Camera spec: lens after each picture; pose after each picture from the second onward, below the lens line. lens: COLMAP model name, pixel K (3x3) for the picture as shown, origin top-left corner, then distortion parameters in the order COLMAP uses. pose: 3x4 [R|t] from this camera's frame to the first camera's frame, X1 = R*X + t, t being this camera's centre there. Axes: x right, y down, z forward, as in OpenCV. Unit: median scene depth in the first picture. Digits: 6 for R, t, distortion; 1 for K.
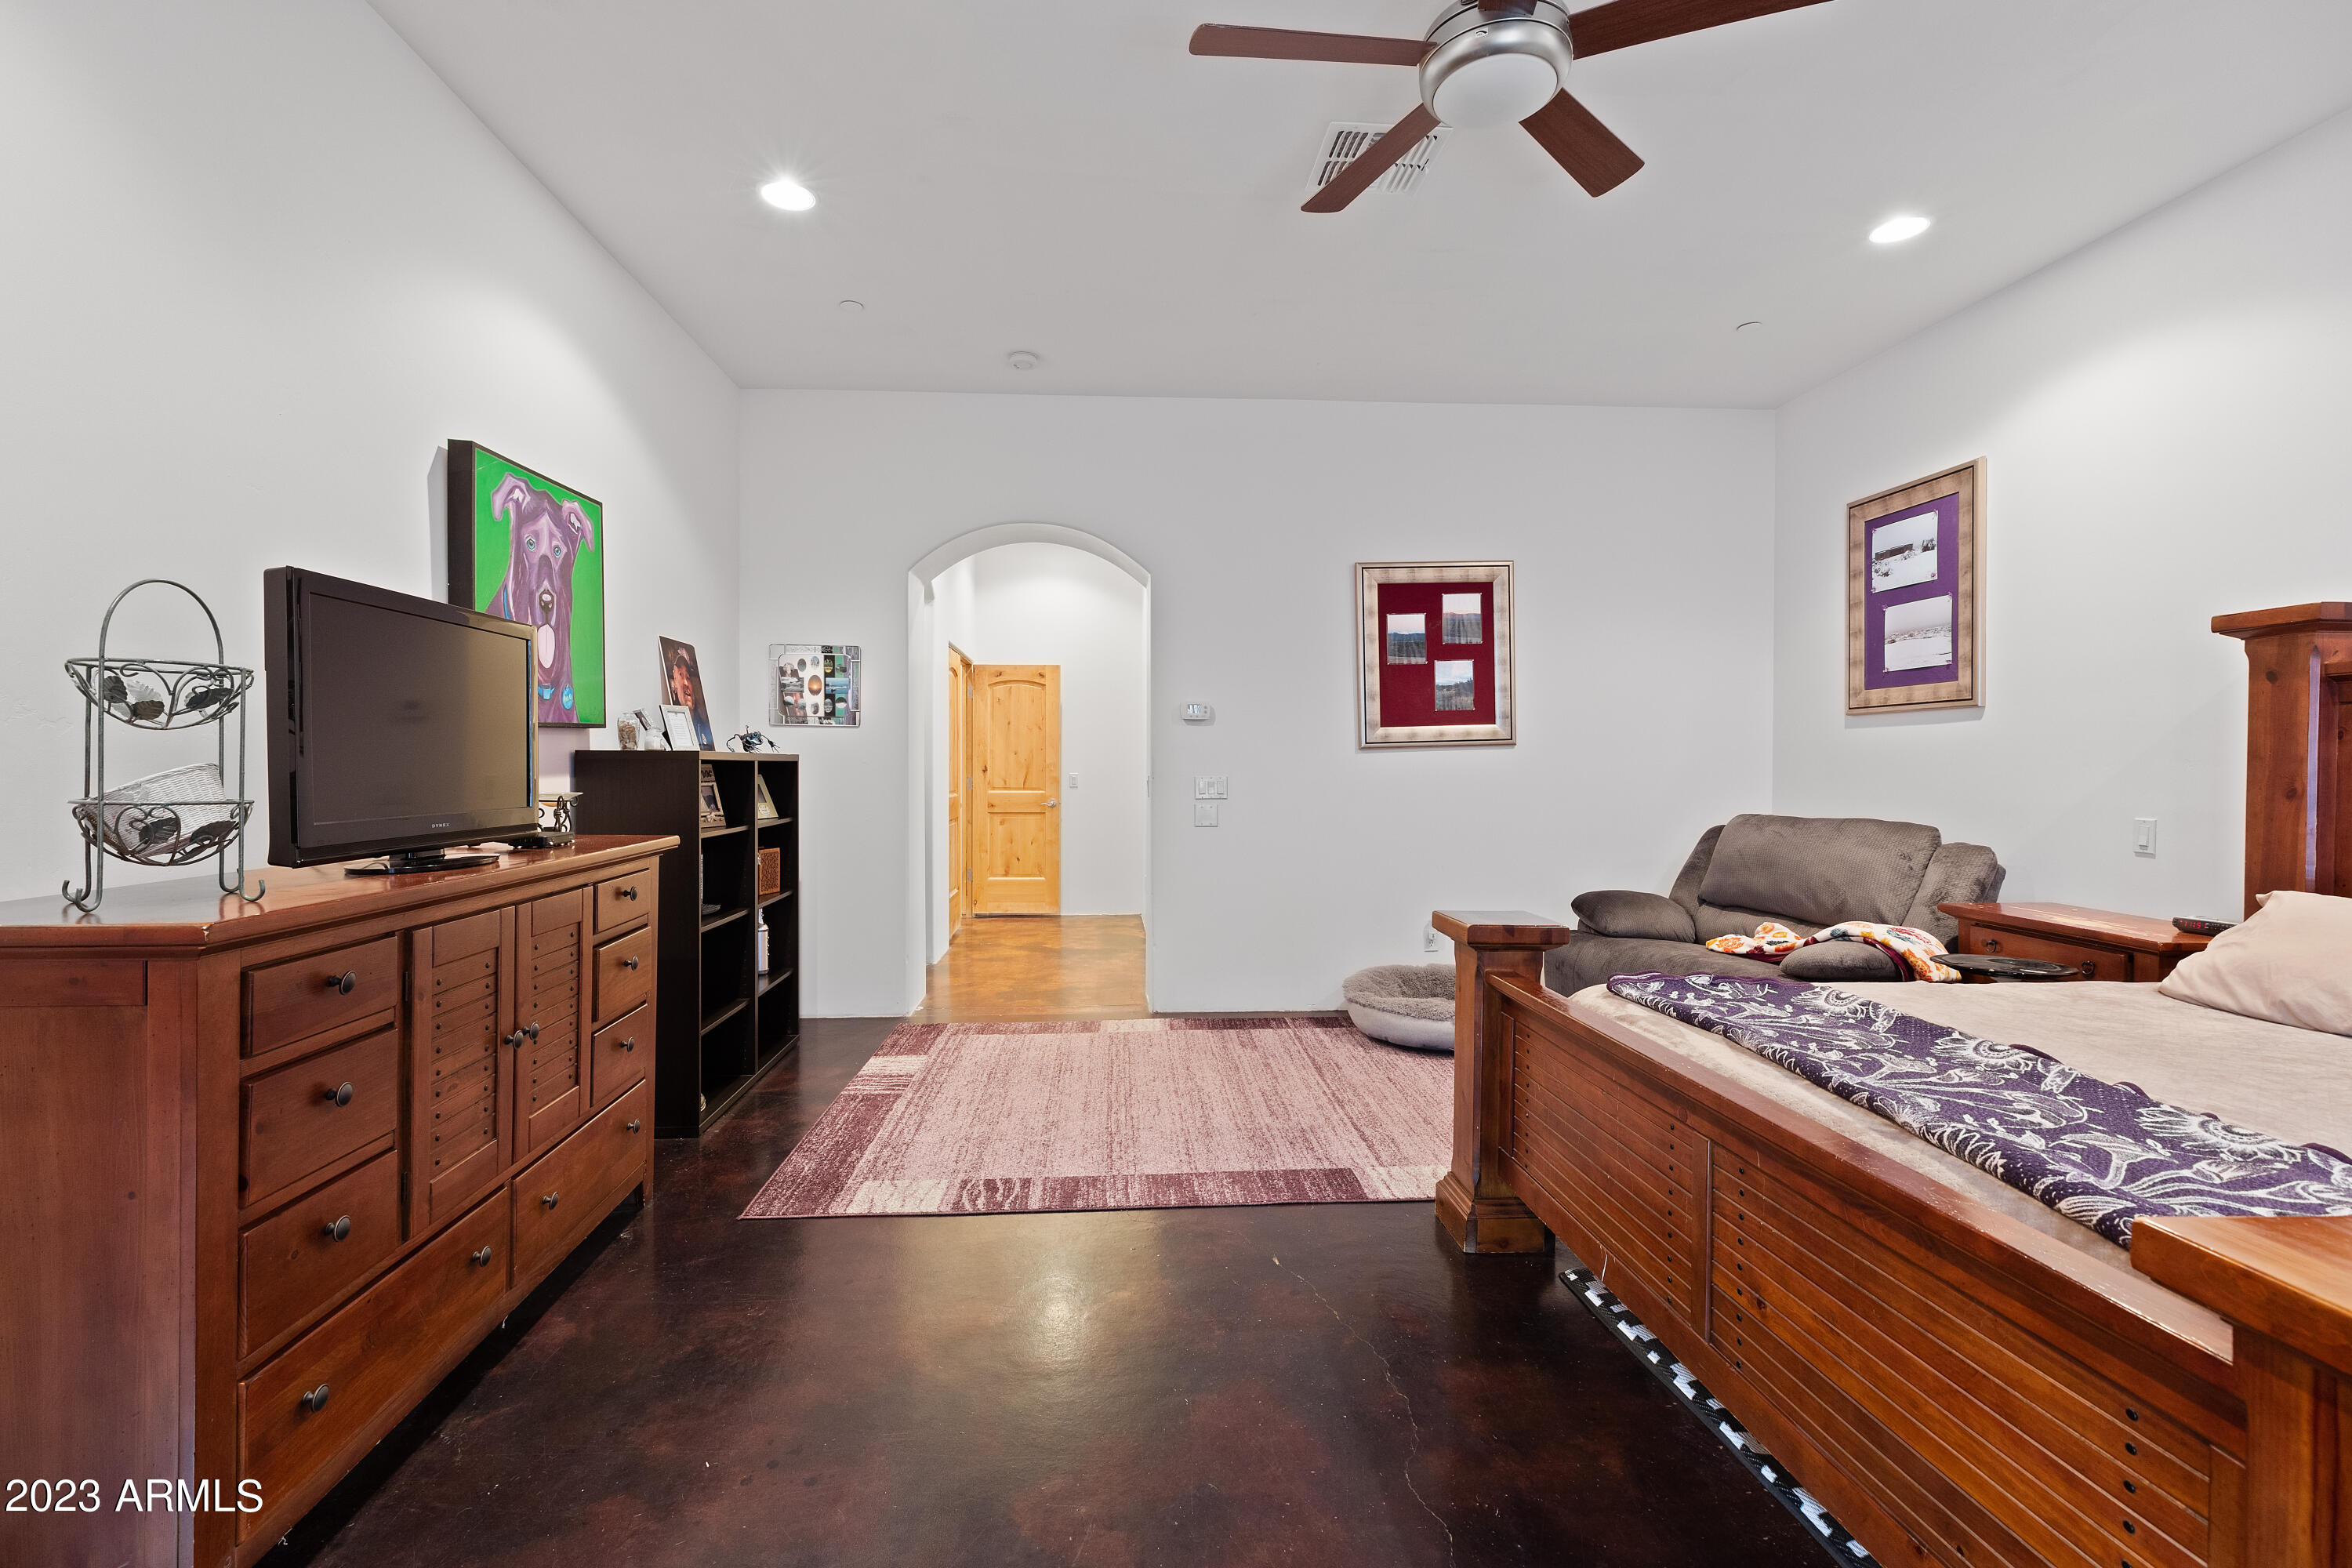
lens RADIAL K [[1065.8, 0, 1155.6], [0, 1065.8, 759.3], [0, 0, 1]] dist [0.003220, -0.000344]
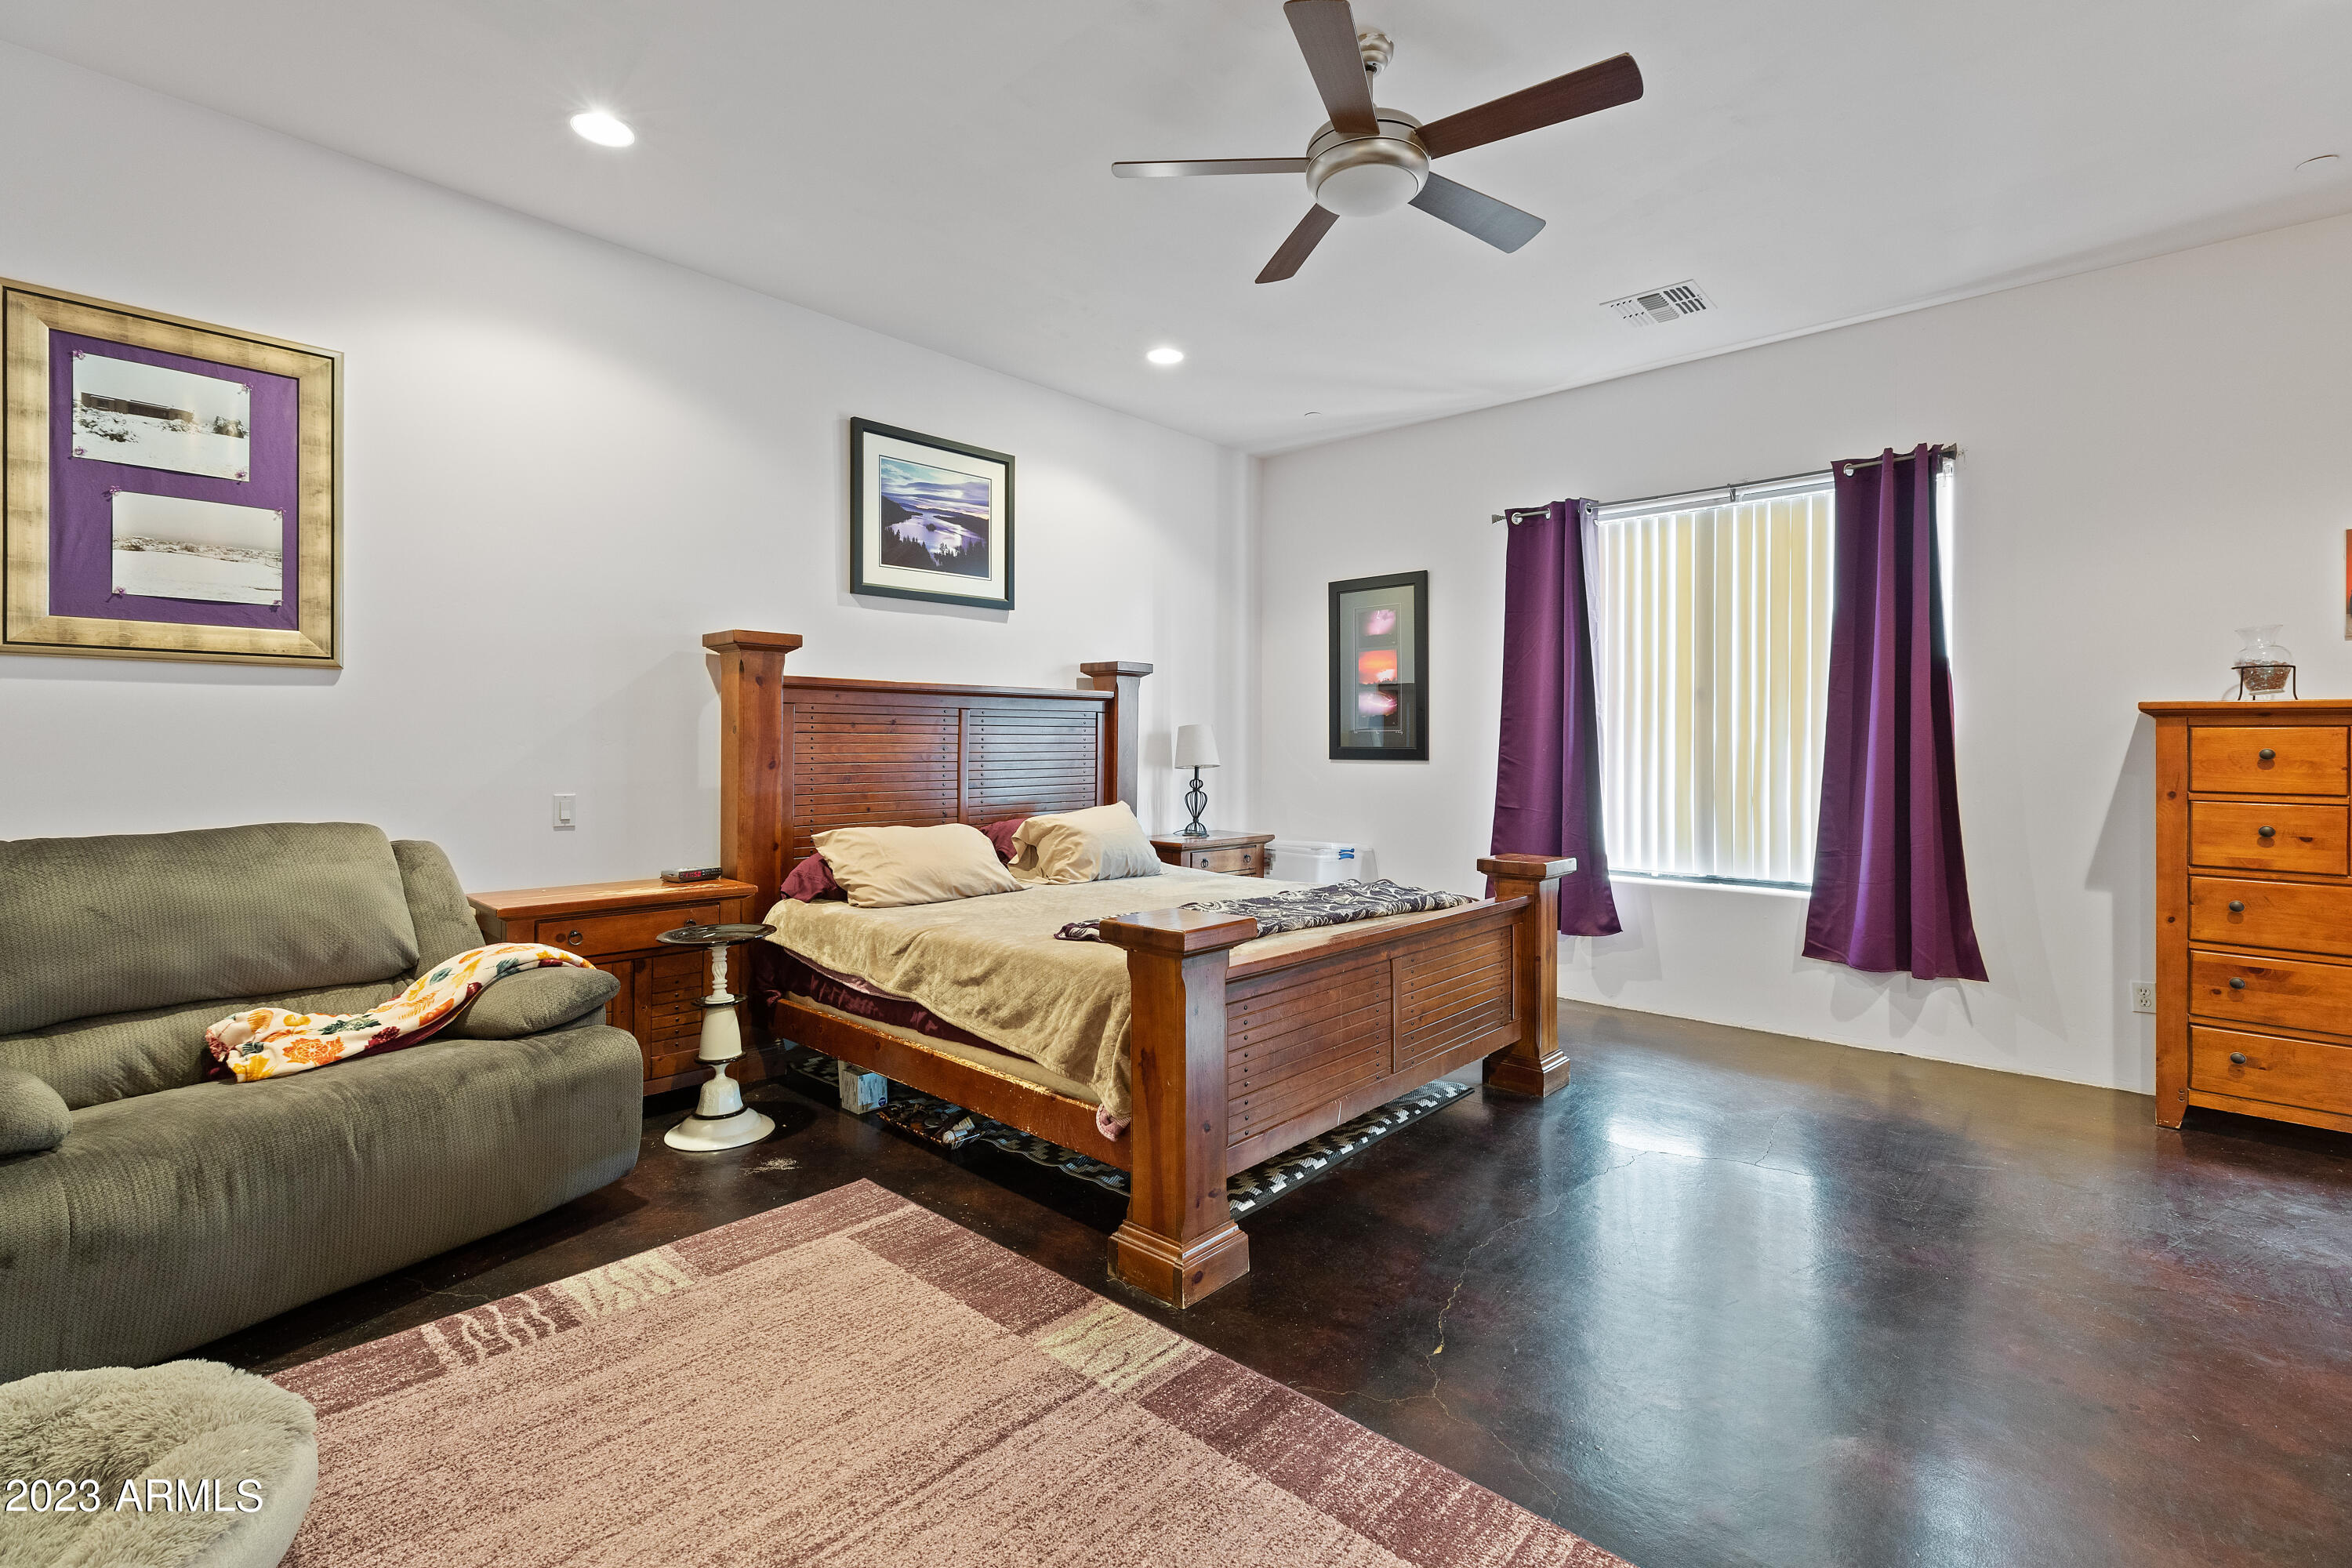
lens RADIAL K [[1065.8, 0, 1155.6], [0, 1065.8, 759.3], [0, 0, 1]] dist [0.003220, -0.000344]
pose [[-0.694152, -0.014598, 0.719680, -0.201258], [-0.007131, 0.999885, 0.013403, 0.001940], [-0.719793, 0.004172, -0.694177, 1.078197]]
